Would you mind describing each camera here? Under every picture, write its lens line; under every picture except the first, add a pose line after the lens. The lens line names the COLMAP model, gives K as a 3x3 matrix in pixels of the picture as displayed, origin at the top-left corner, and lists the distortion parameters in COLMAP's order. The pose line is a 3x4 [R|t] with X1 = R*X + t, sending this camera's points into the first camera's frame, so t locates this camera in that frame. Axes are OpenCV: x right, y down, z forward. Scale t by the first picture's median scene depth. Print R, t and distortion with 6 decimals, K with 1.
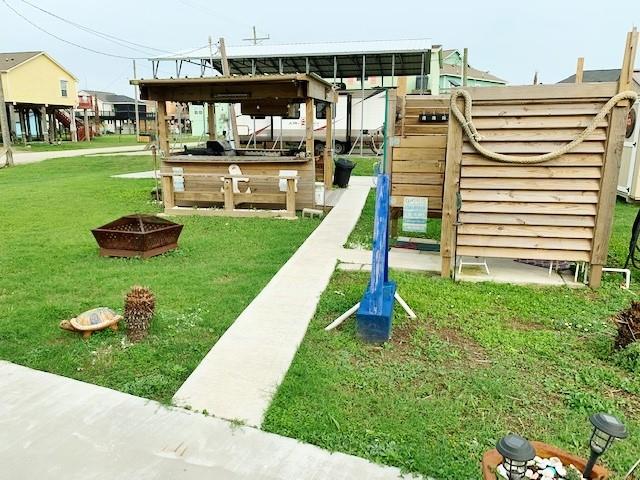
lens RADIAL K [[490.0, 0, 311.8], [0, 490.0, 239.3], [0, 0, 1]] dist [0.078942, -0.117441]
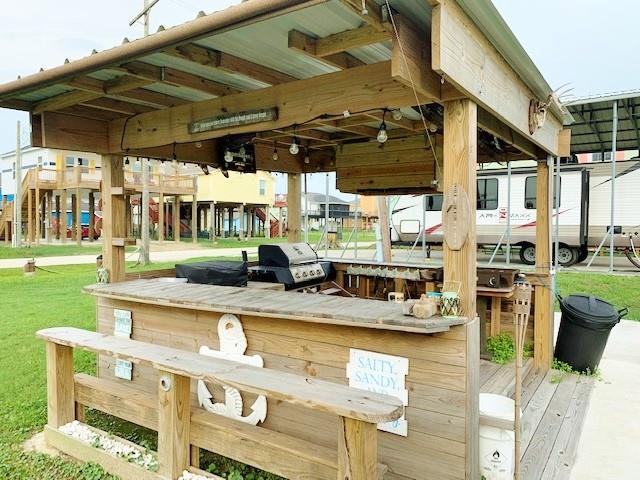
lens RADIAL K [[490.0, 0, 311.8], [0, 490.0, 239.3], [0, 0, 1]] dist [0.078942, -0.117441]
pose [[0.915689, 0.015064, -0.401604, 0.023756], [-0.092679, 0.980278, -0.174546, -0.117662], [0.391055, 0.197050, 0.899026, 0.551211]]
